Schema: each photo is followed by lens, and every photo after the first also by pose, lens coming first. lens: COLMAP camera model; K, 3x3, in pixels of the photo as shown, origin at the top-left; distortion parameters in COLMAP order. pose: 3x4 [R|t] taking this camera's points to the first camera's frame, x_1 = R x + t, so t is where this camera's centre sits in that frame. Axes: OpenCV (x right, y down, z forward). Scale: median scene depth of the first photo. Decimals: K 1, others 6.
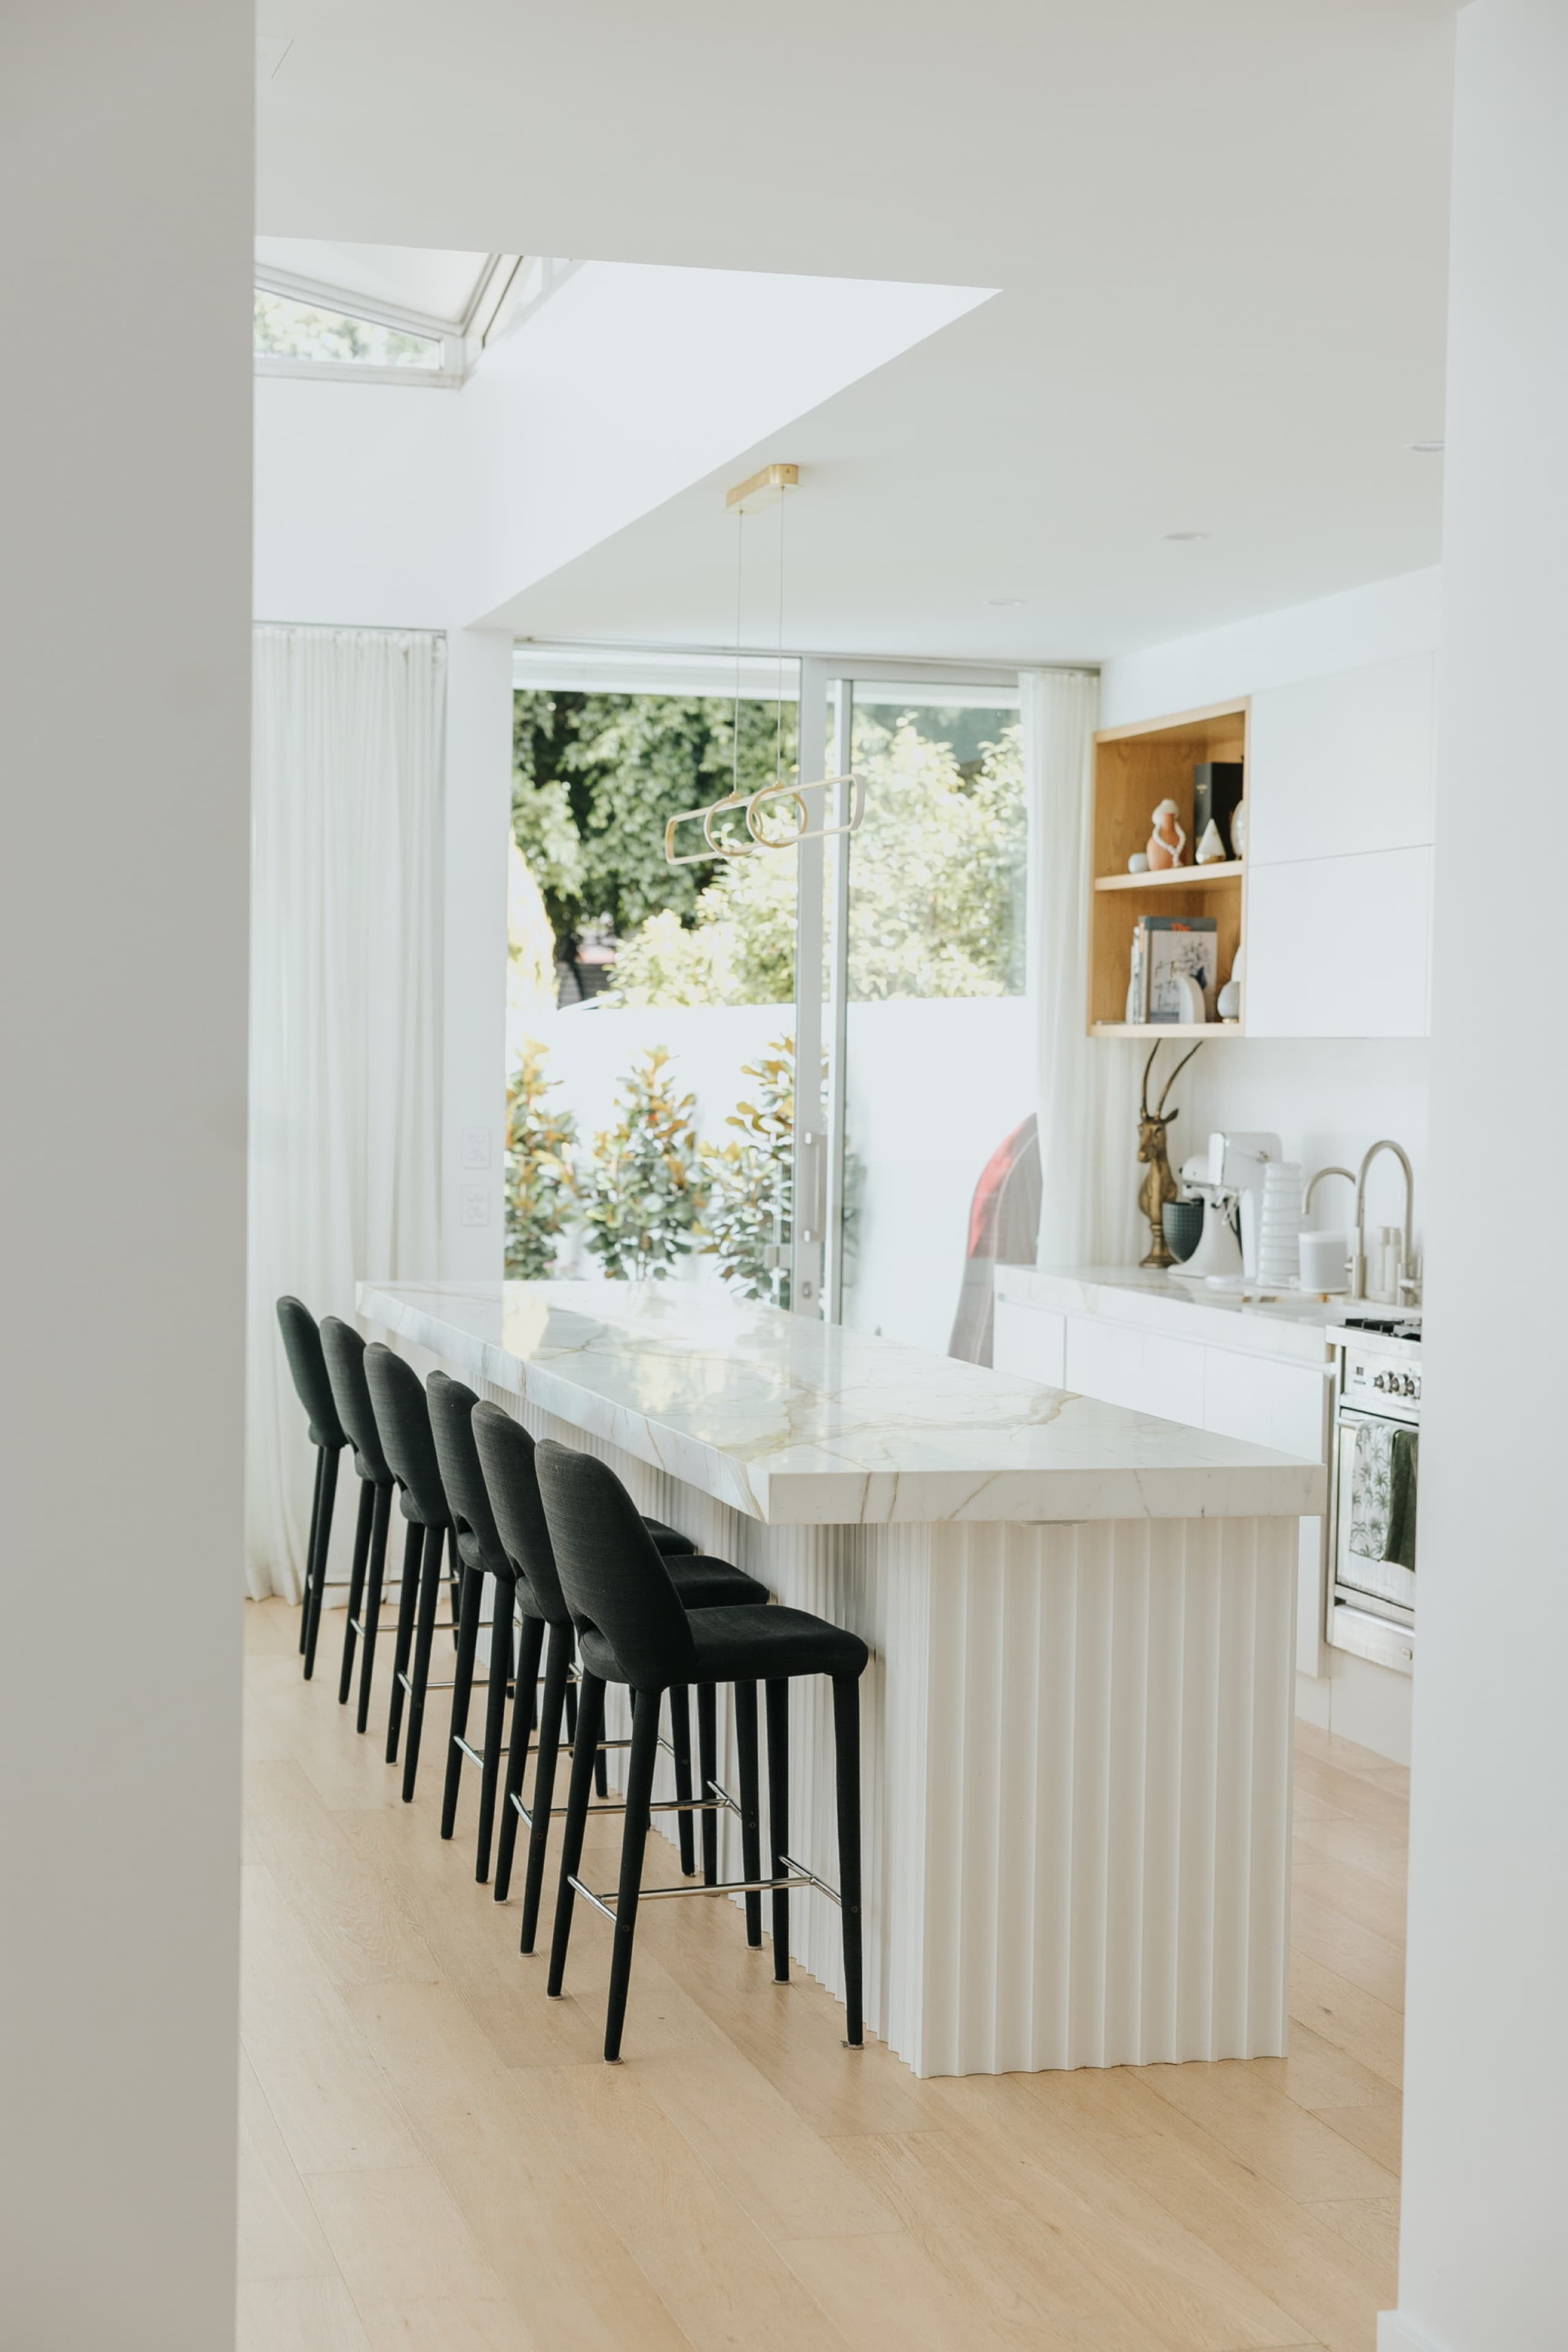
lens RADIAL K [[3671.2, 0, 784.0], [0, 3671.2, 1176.0], [0, 0, 1]] dist [-0.015274, 0.012809]
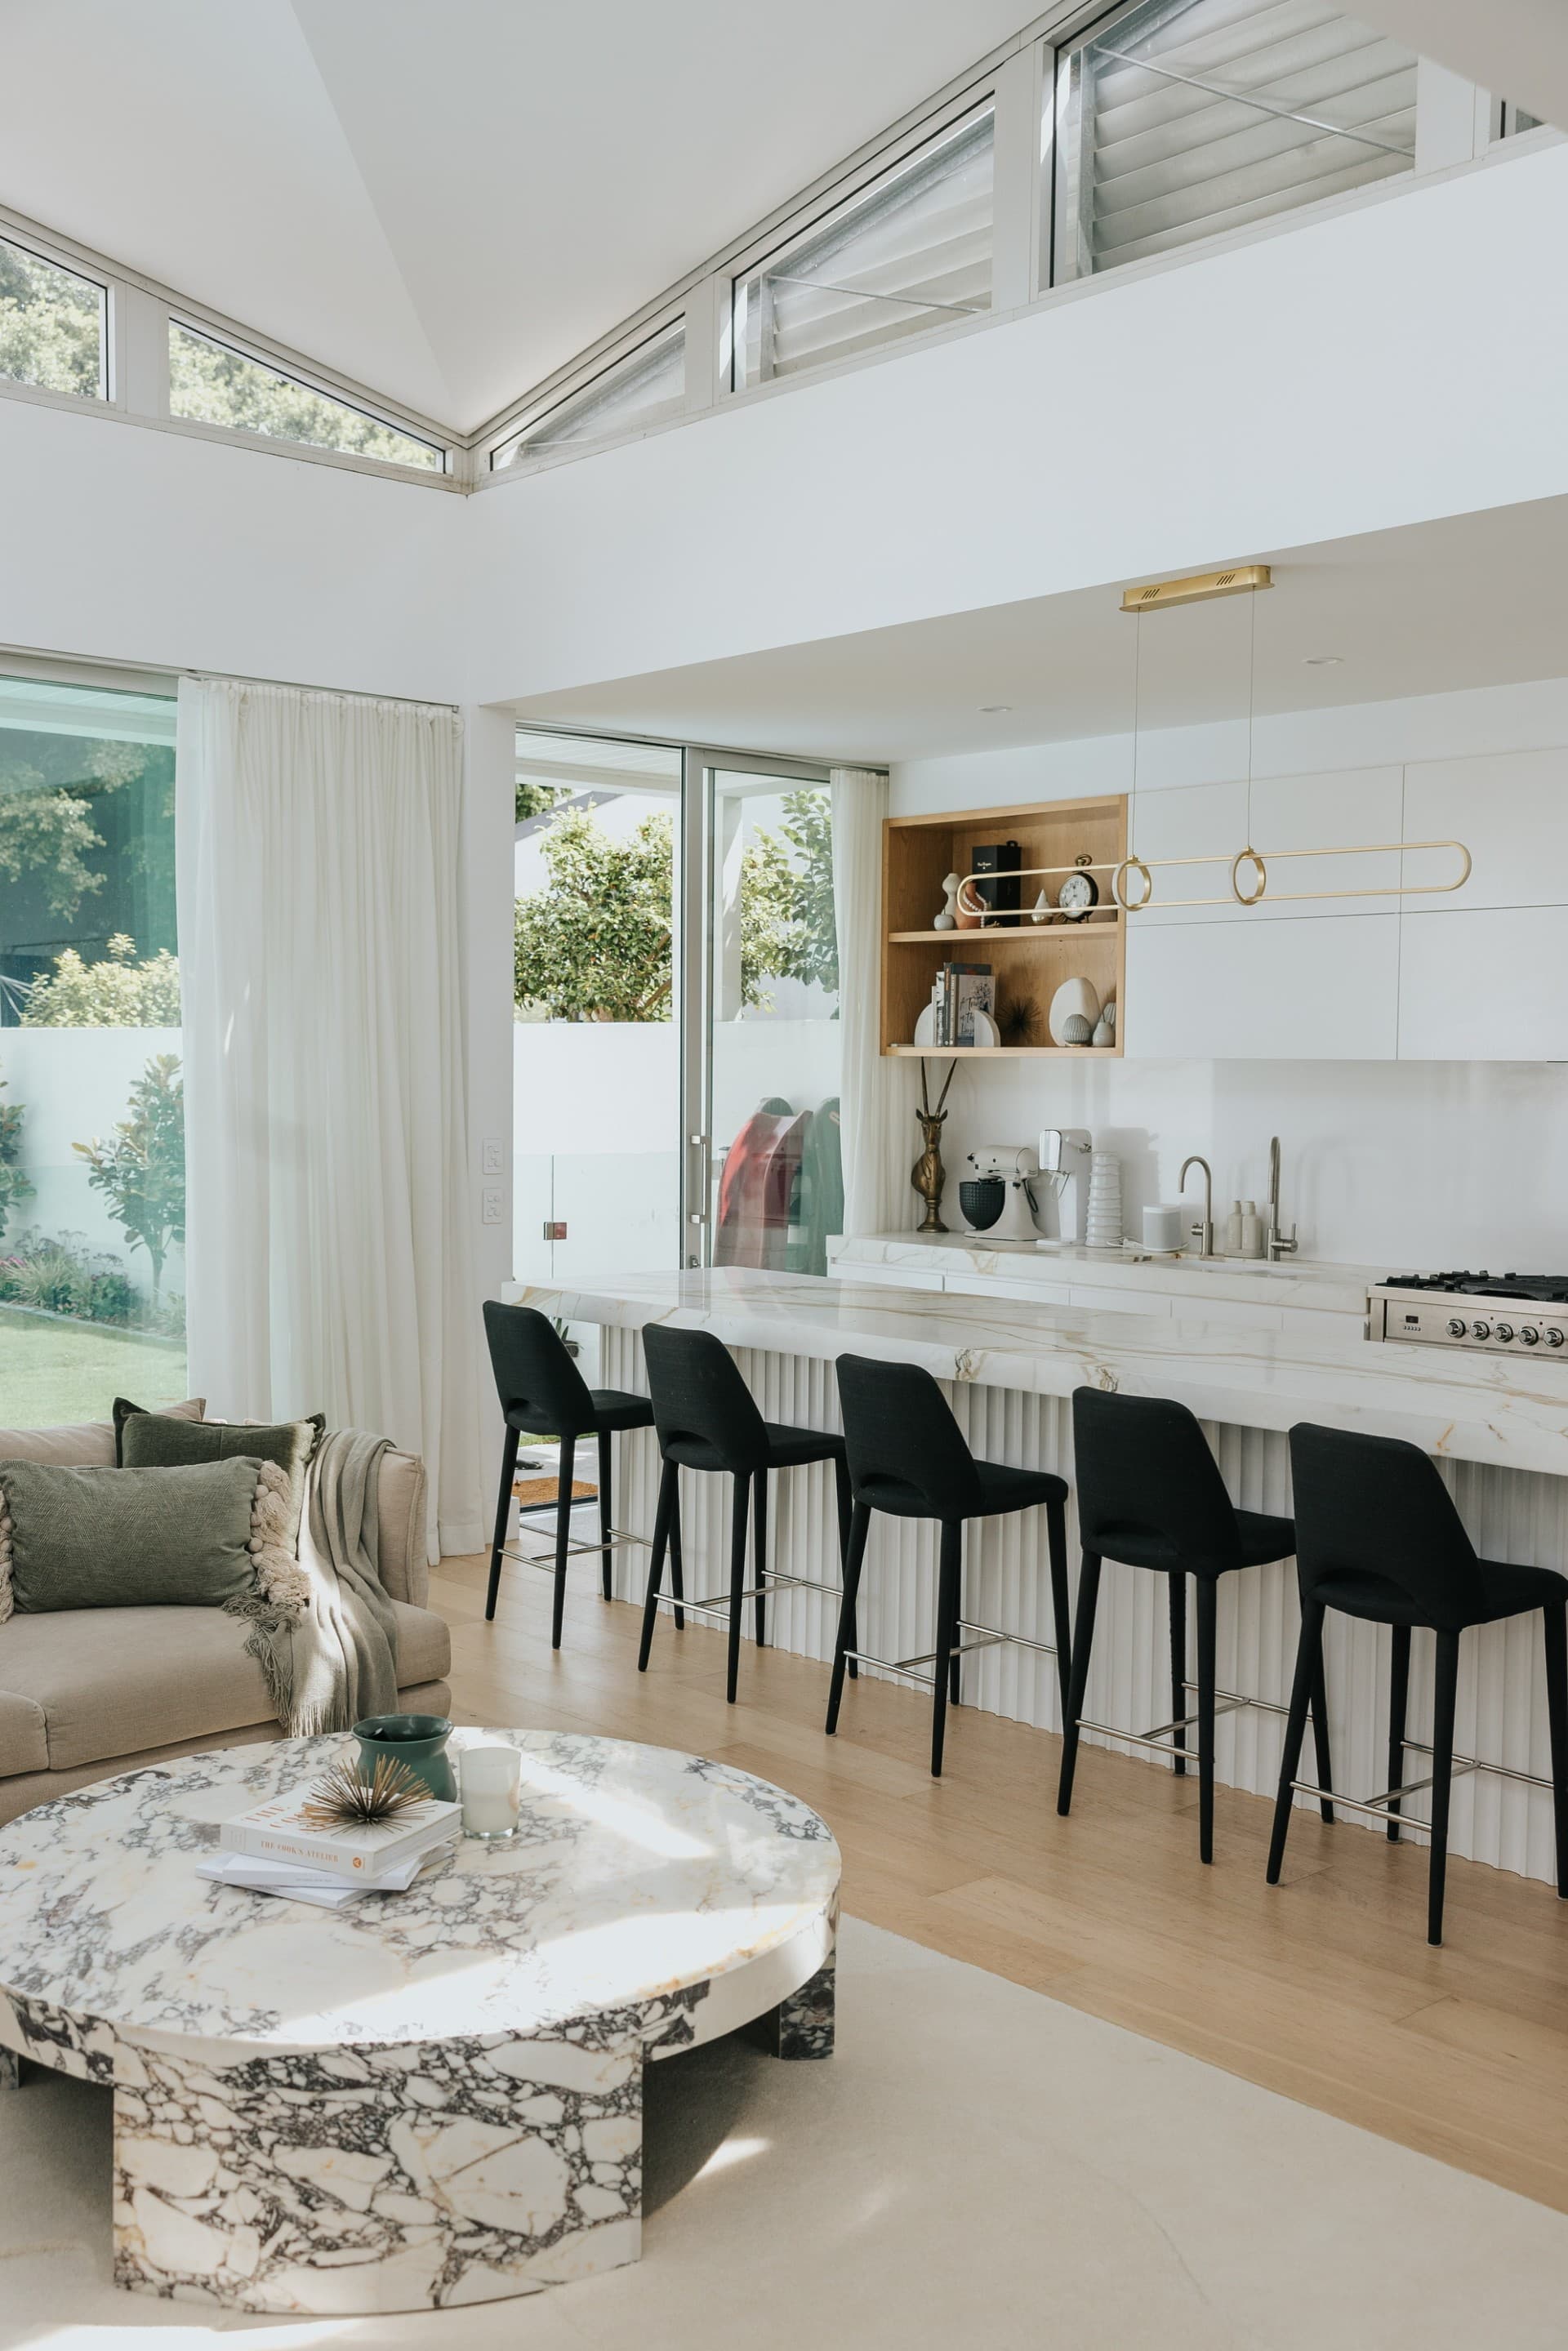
lens RADIAL K [[2301.4, 0, 834.4], [0, 2301.4, 1176.0], [0, 0, 1]] dist [0.038842, 0.004500]
pose [[0.890478, -0.030986, 0.453969, -0.322535], [0.020244, 0.999389, 0.028503, -0.020399], [-0.454575, -0.016191, 0.890561, 0.304084]]
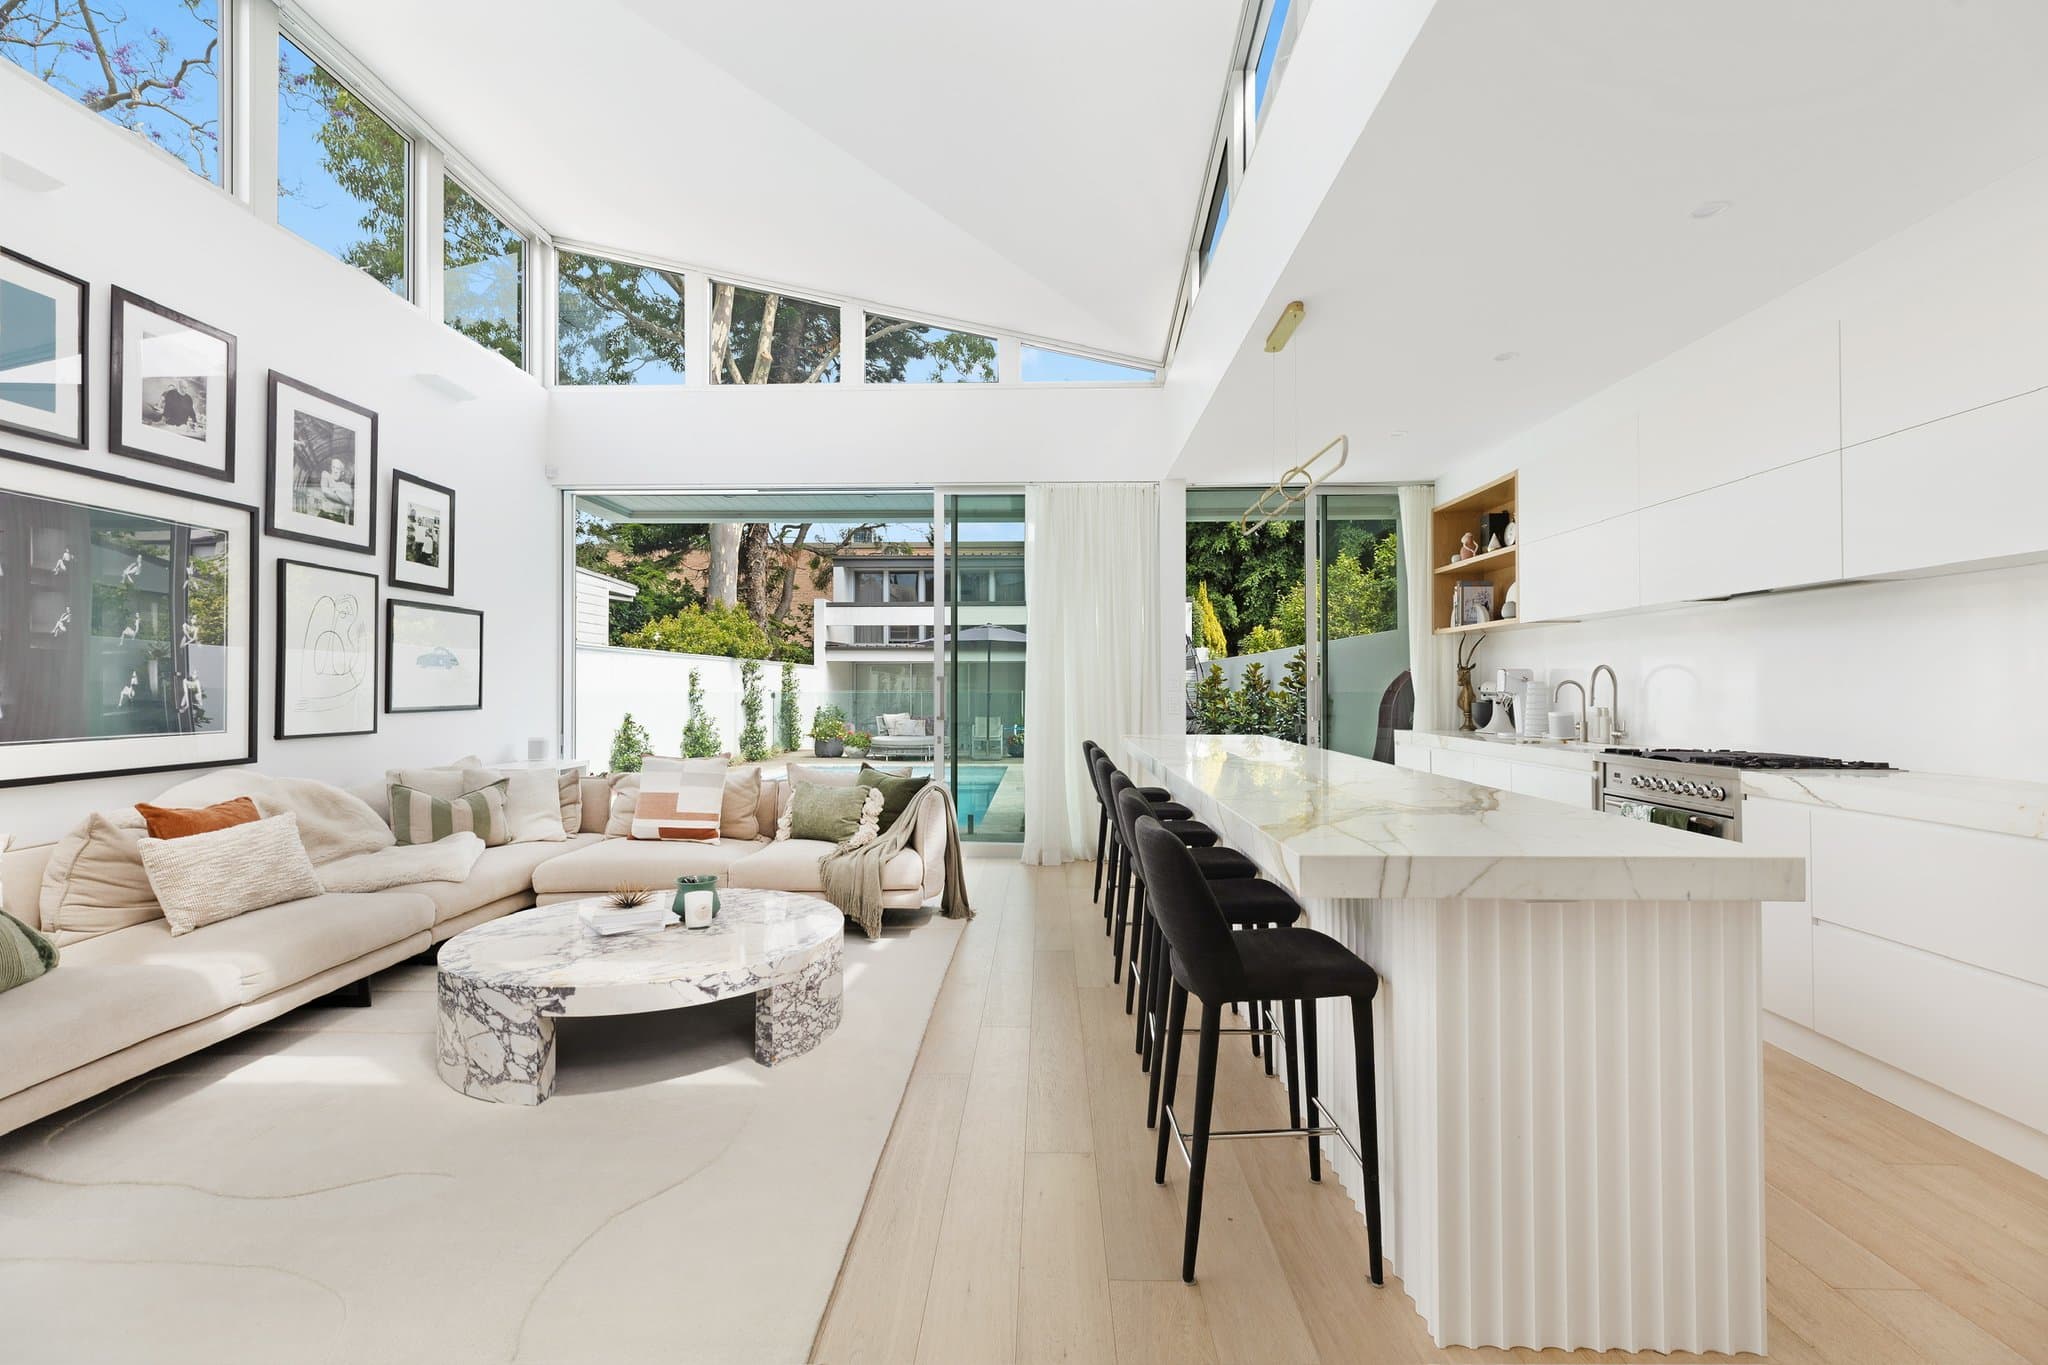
lens RADIAL K [[939.8, 0, 1018.5], [0, 939.8, 673.8], [0, 0, 1]] dist [0.011135, 0.000467]
pose [[0.957978, -0.021372, -0.286043, -0.001360], [0.006716, 0.998618, -0.052122, 0.019353], [0.286762, 0.048011, 0.956798, 0.355704]]
